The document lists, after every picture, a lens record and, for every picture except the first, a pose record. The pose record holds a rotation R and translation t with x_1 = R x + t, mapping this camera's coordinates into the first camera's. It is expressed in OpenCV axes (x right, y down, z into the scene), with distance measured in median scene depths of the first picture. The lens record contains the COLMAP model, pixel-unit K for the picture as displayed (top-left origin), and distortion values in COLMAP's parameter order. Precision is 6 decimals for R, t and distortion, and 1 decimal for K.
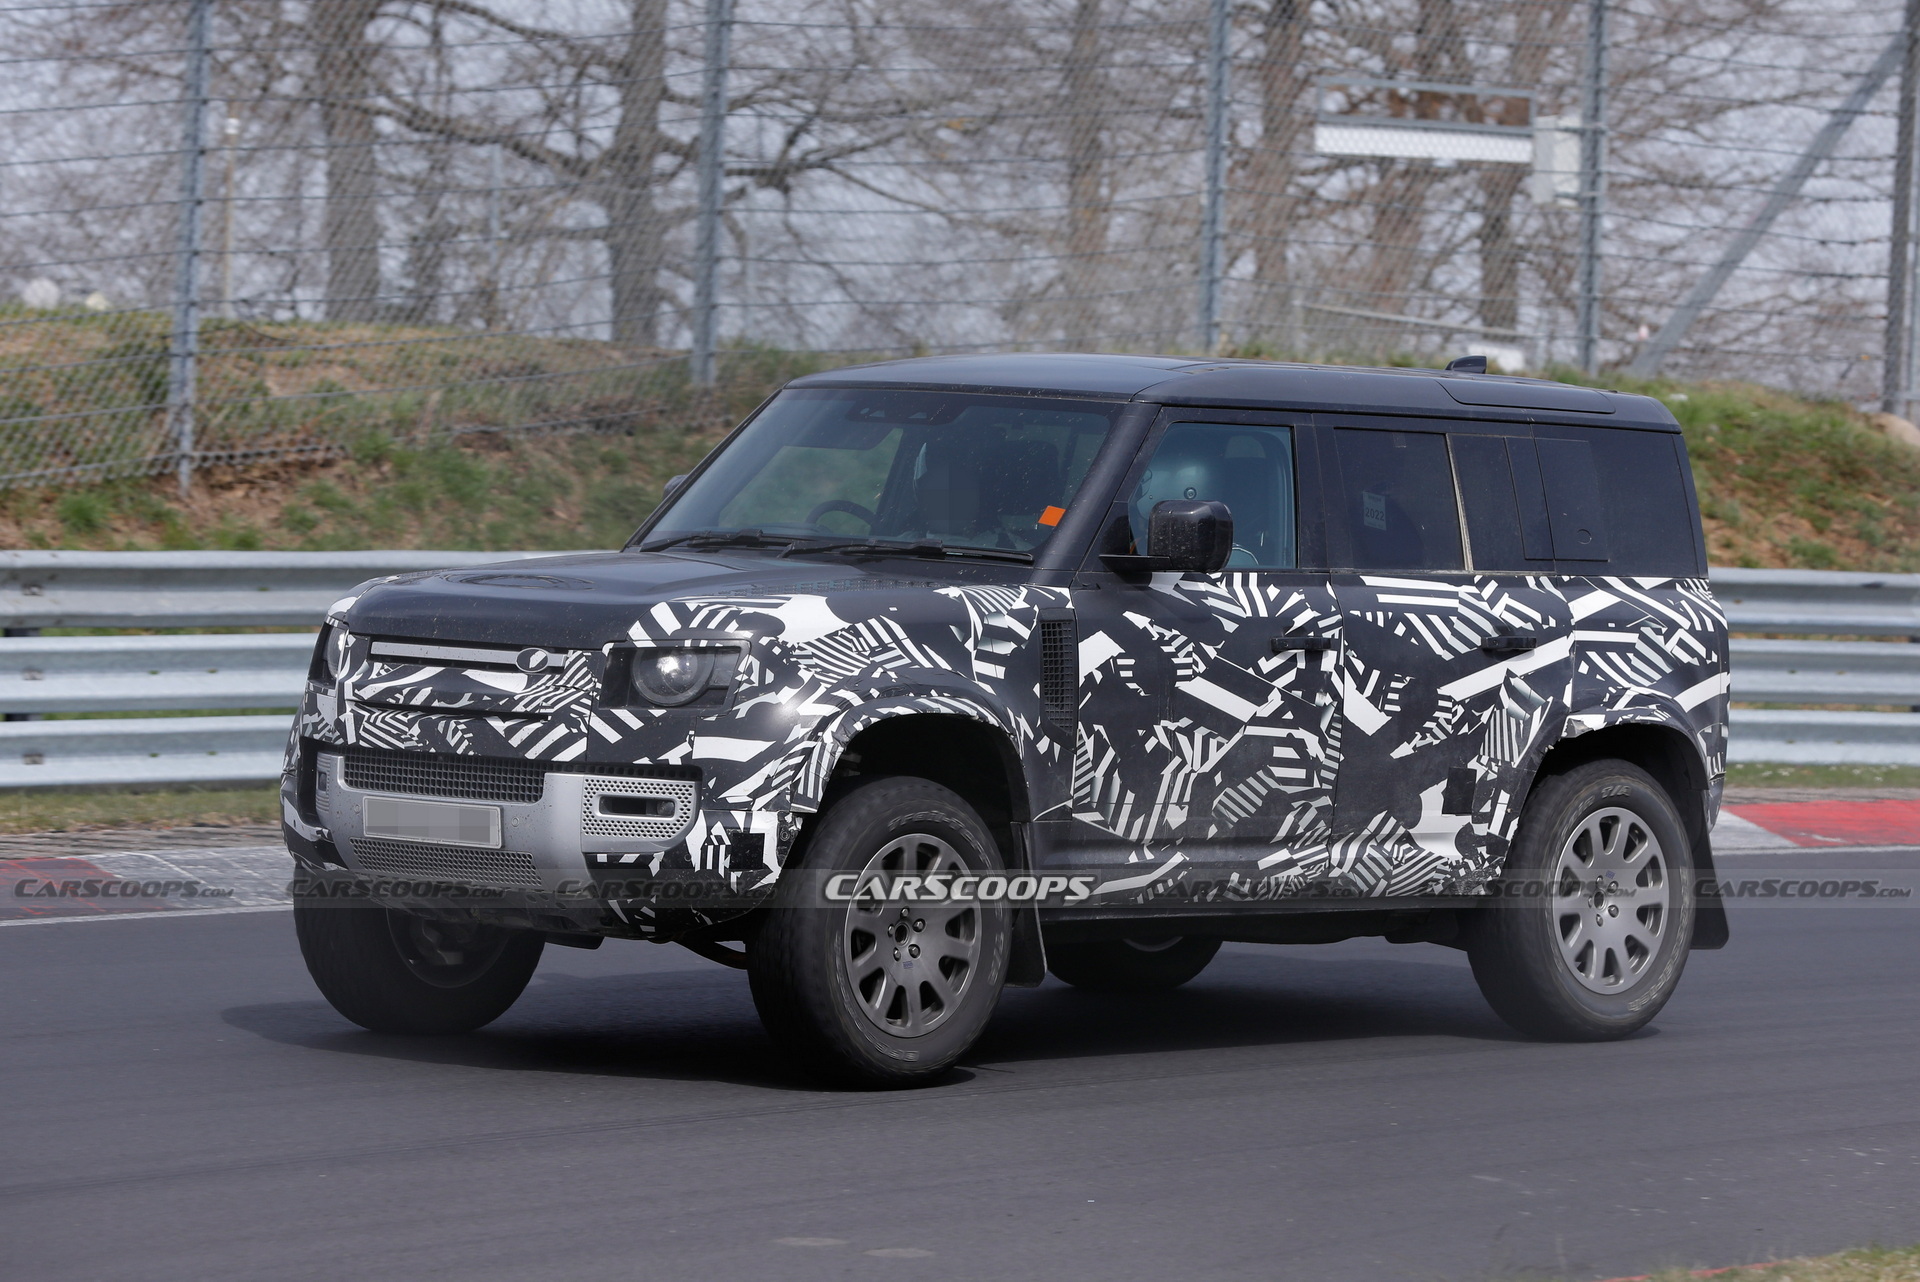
lens RADIAL K [[9116.1, 0, 999.4], [0, 9116.1, 644.1], [0, 0, 1]] dist [0.991817, 8.914851]
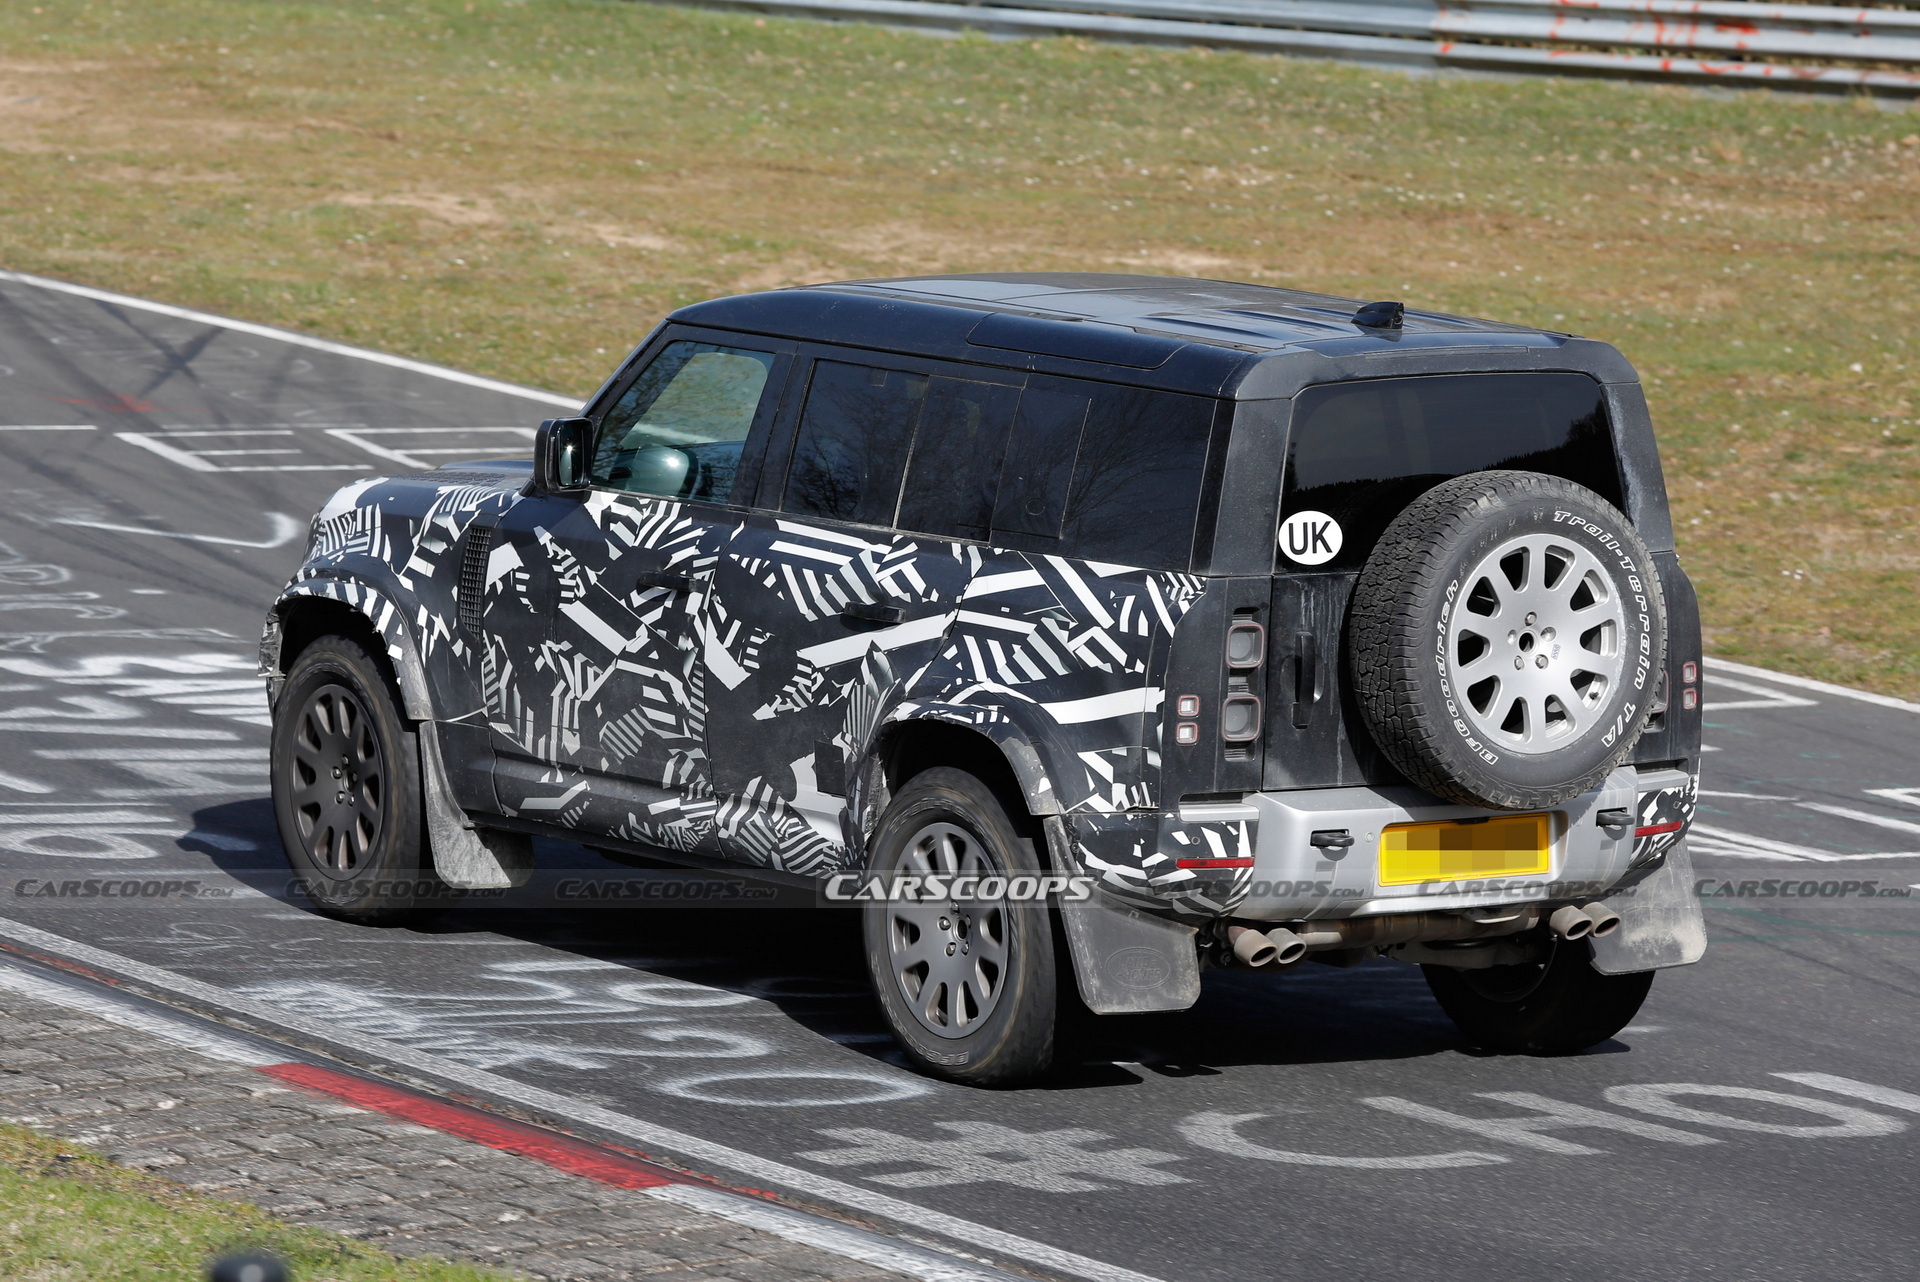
lens RADIAL K [[9116.1, 0, 999.4], [0, 9116.1, 644.1], [0, 0, 1]] dist [0.991817, 8.914851]
pose [[-0.242723, 0.061062, -0.968172, 0.933007], [-0.049701, 0.995924, 0.075272, -0.065858], [0.968822, 0.066389, -0.238699, 1.254041]]
